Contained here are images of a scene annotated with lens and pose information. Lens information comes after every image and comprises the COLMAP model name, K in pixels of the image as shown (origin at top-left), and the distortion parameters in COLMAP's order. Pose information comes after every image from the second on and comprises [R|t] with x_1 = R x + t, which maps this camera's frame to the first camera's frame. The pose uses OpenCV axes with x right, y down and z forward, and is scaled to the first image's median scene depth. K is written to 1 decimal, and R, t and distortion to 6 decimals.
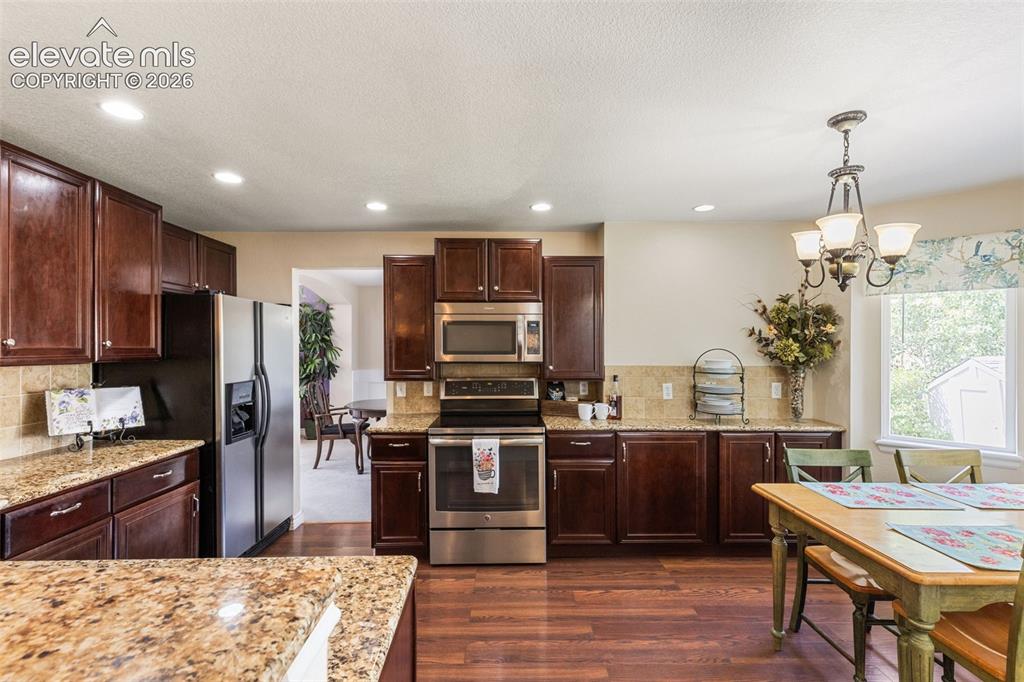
lens RADIAL K [[463.7, 0, 512.0], [0, 463.7, 341.0], [0, 0, 1]] dist [0.007103, 0.000119]
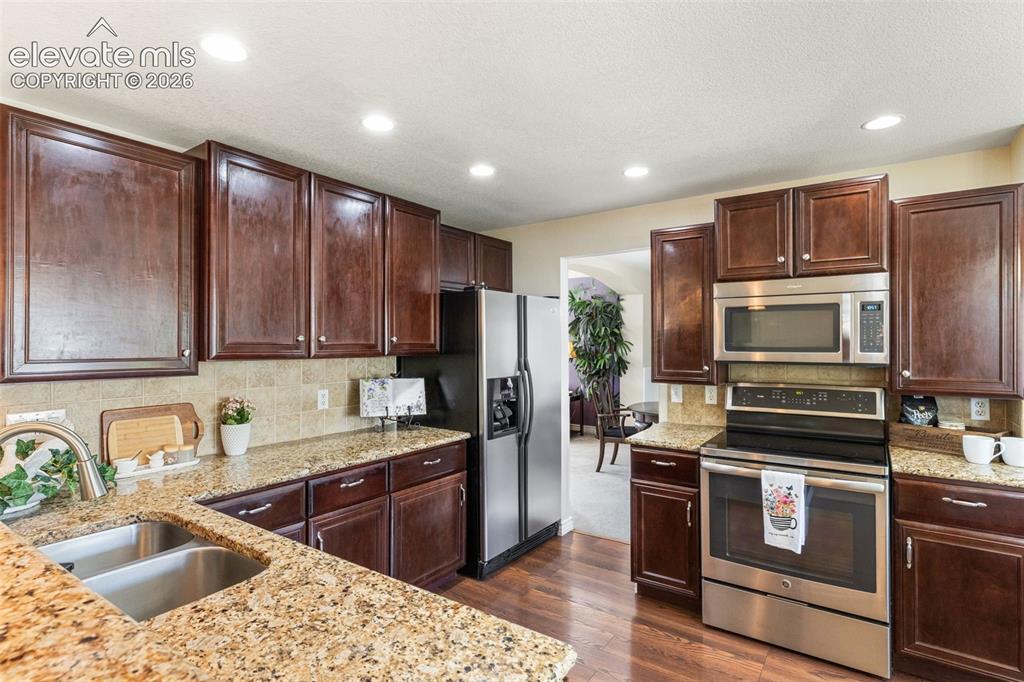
lens RADIAL K [[507.1, 0, 512.0], [0, 507.1, 341.0], [0, 0, 1]] dist [0.000473, 0.000064]
pose [[0.809388, -0.002817, -0.587268, 0.062812], [0.010681, 0.999894, 0.009925, 0.000300], [0.587177, -0.014305, 0.809332, 0.137055]]
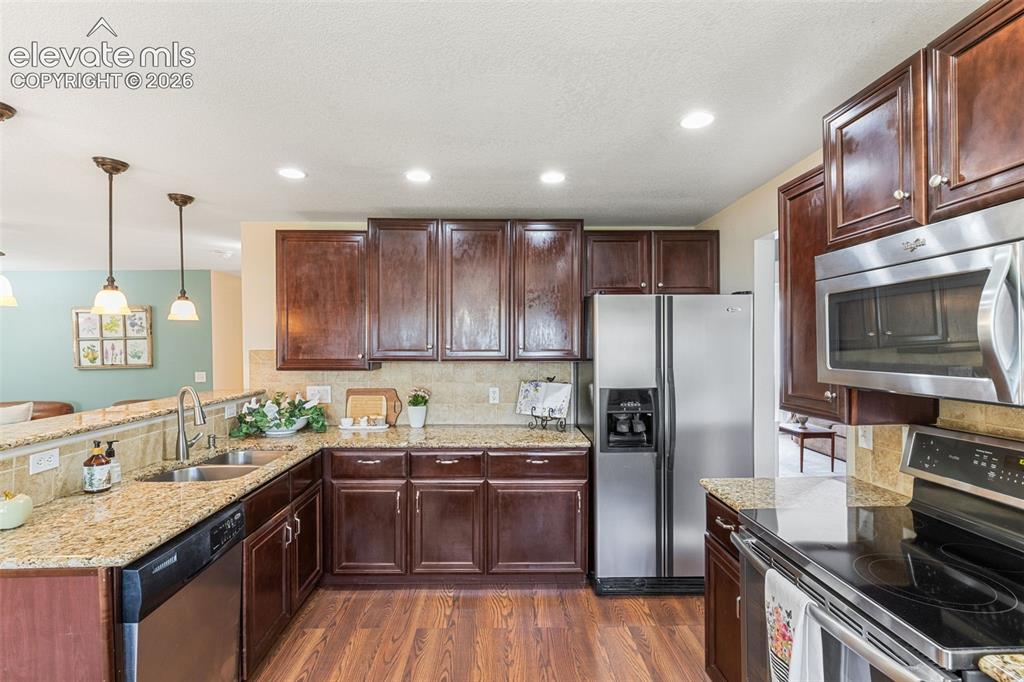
lens RADIAL K [[489.7, 0, 510.2], [0, 489.7, 346.1], [0, 0, 1]] dist [-0.000845, -0.000064]
pose [[0.010794, -0.000873, -0.999941, 0.354736], [0.016395, 0.999865, -0.000696, 0.003196], [0.999807, -0.016387, 0.010807, 0.737759]]
